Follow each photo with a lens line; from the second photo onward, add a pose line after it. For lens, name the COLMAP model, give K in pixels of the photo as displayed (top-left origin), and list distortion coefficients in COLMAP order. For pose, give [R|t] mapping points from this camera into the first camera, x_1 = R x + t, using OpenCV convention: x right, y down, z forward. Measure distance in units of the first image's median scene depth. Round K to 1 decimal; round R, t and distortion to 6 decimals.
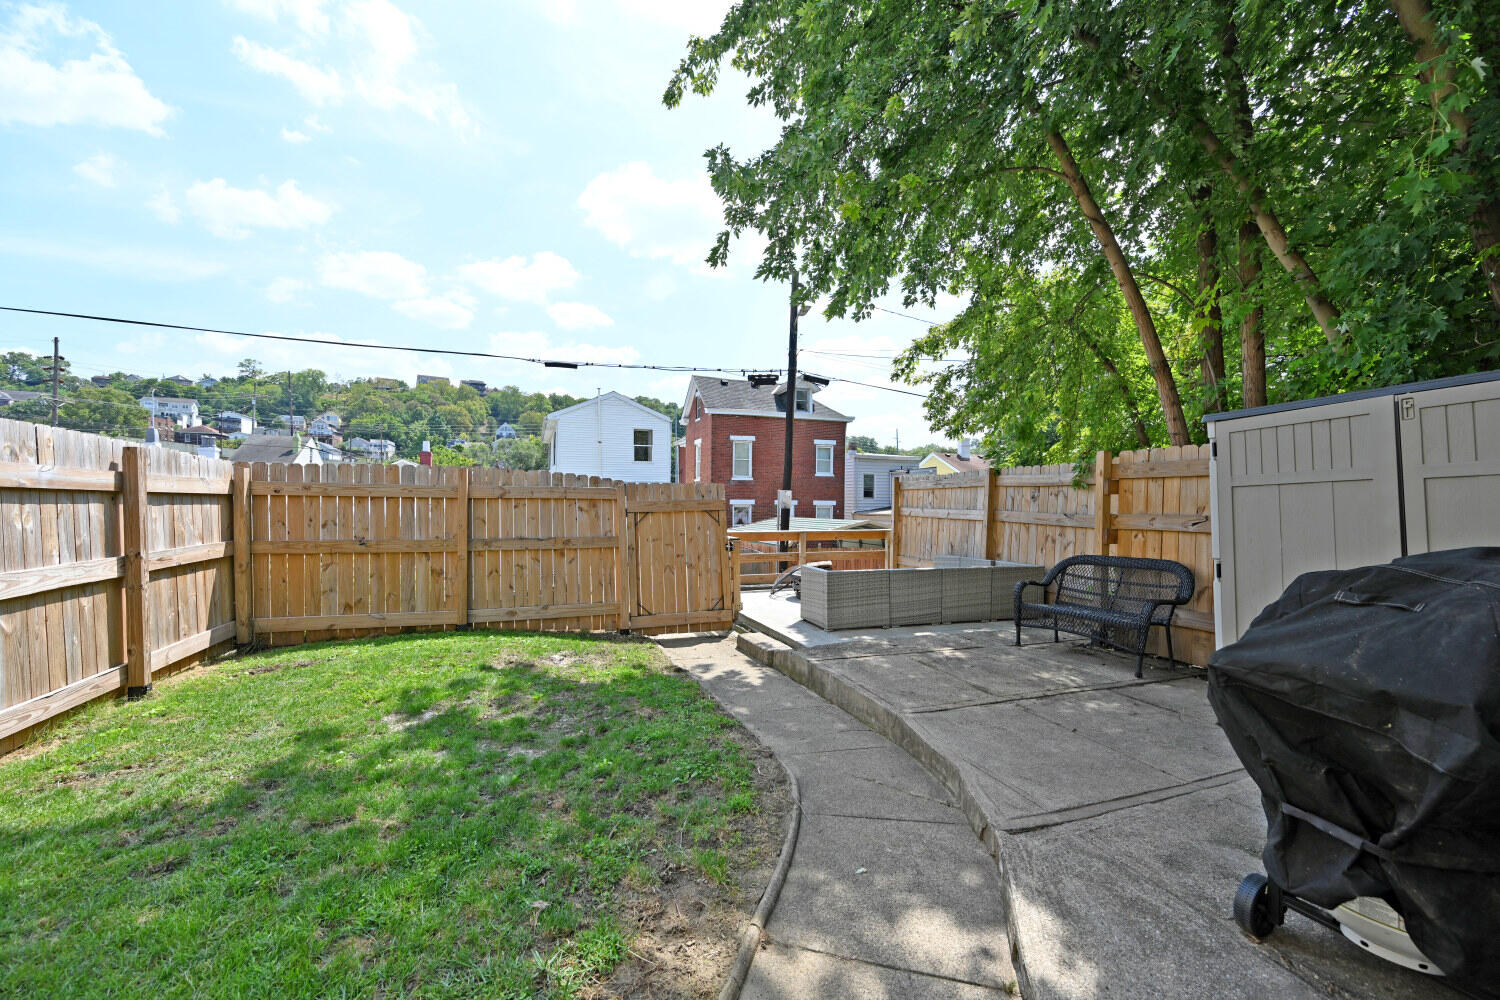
lens RADIAL K [[592.1, 0, 751.2], [0, 592.1, 511.1], [0, 0, 1]] dist [-0.002261, 0.000612]
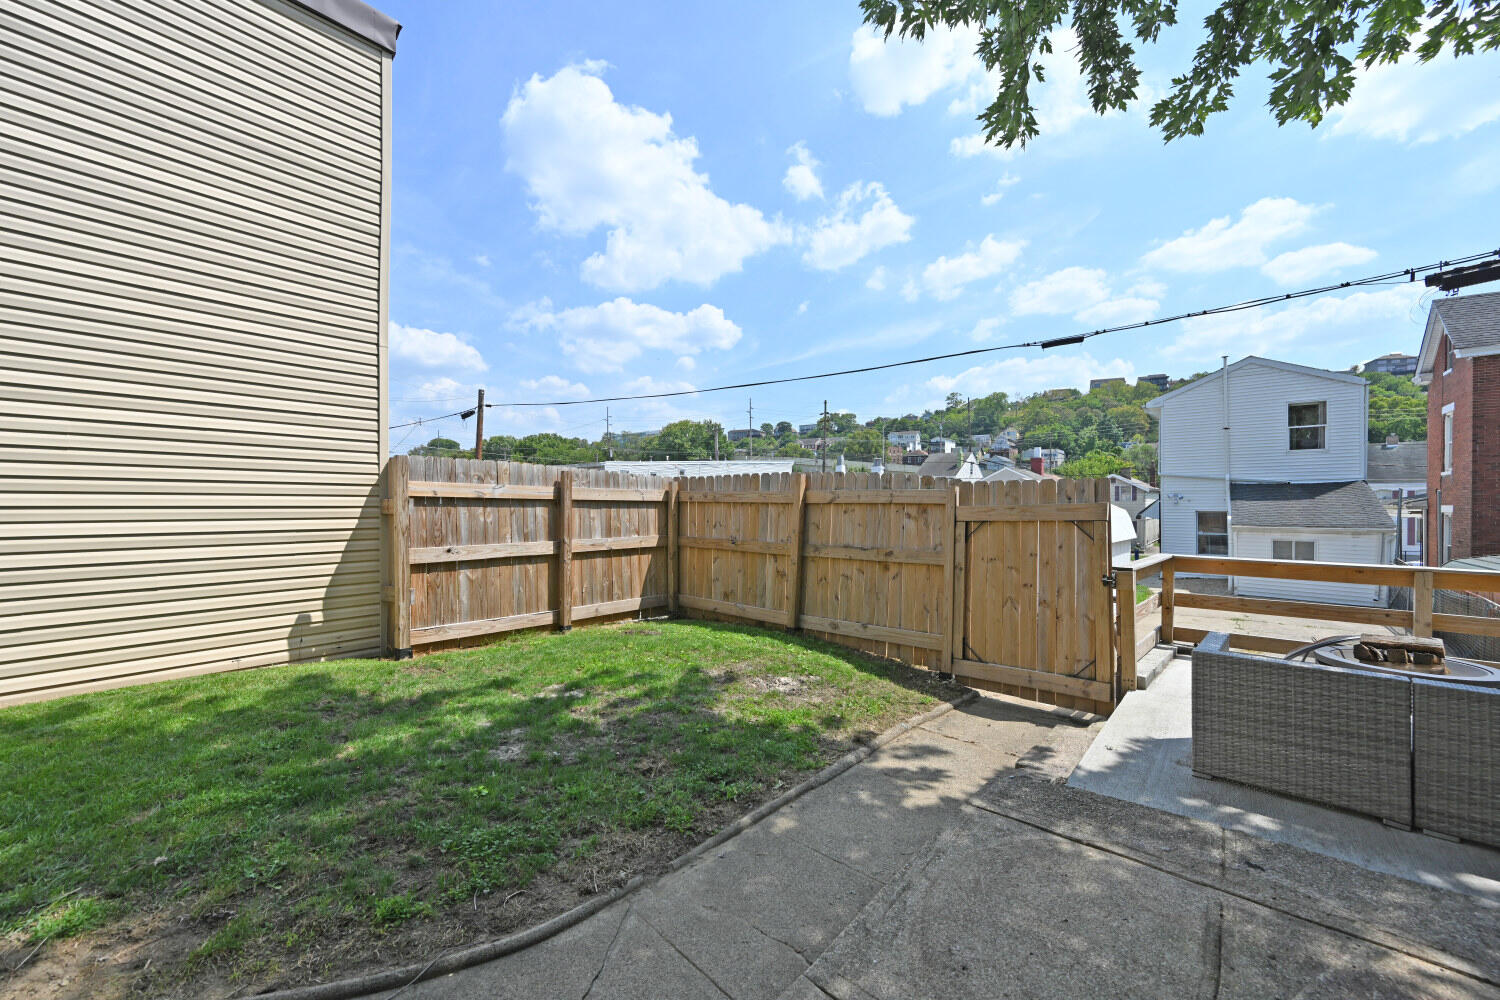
lens RADIAL K [[592.1, 0, 743.3], [0, 592.1, 507.5], [0, 0, 1]] dist [-0.002261, 0.000612]
pose [[0.495623, 0.000850, -0.868537, 0.323589], [-0.016331, 0.999832, -0.008341, -0.004306], [0.868384, 0.018318, 0.495554, 0.385760]]
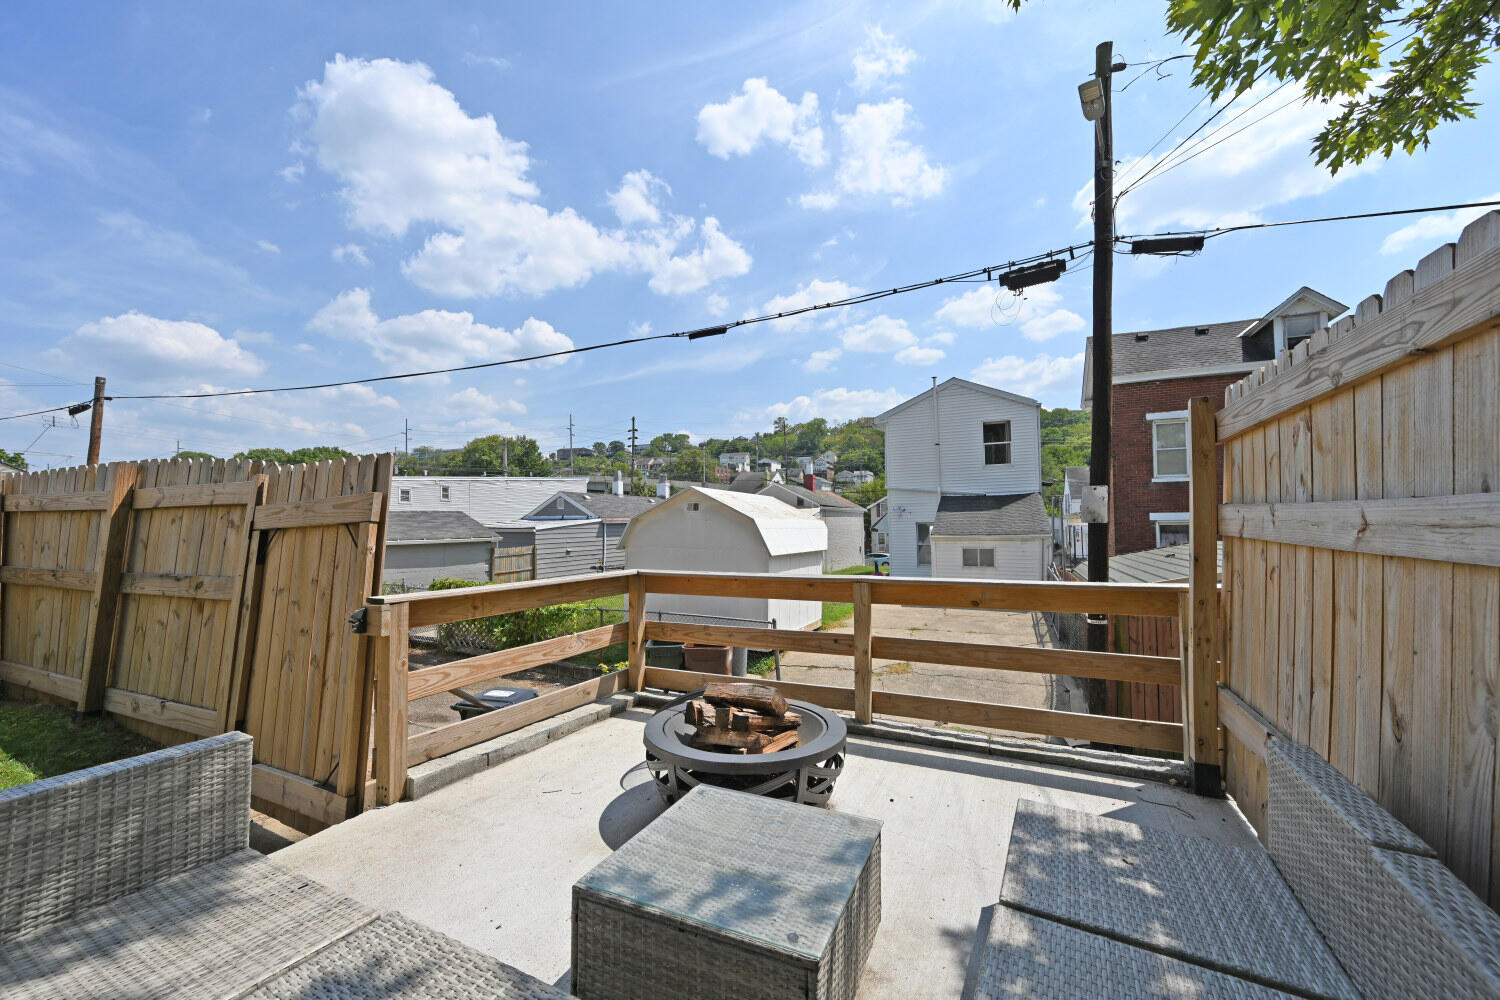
lens RADIAL K [[592.1, 0, 746.7], [0, 592.1, 500.5], [0, 0, 1]] dist [-0.002261, 0.000612]
pose [[0.711086, -0.042580, -0.701815, 0.414177], [0.003991, 0.998393, -0.056531, 0.007556], [0.703094, 0.037398, 0.710113, 0.952743]]
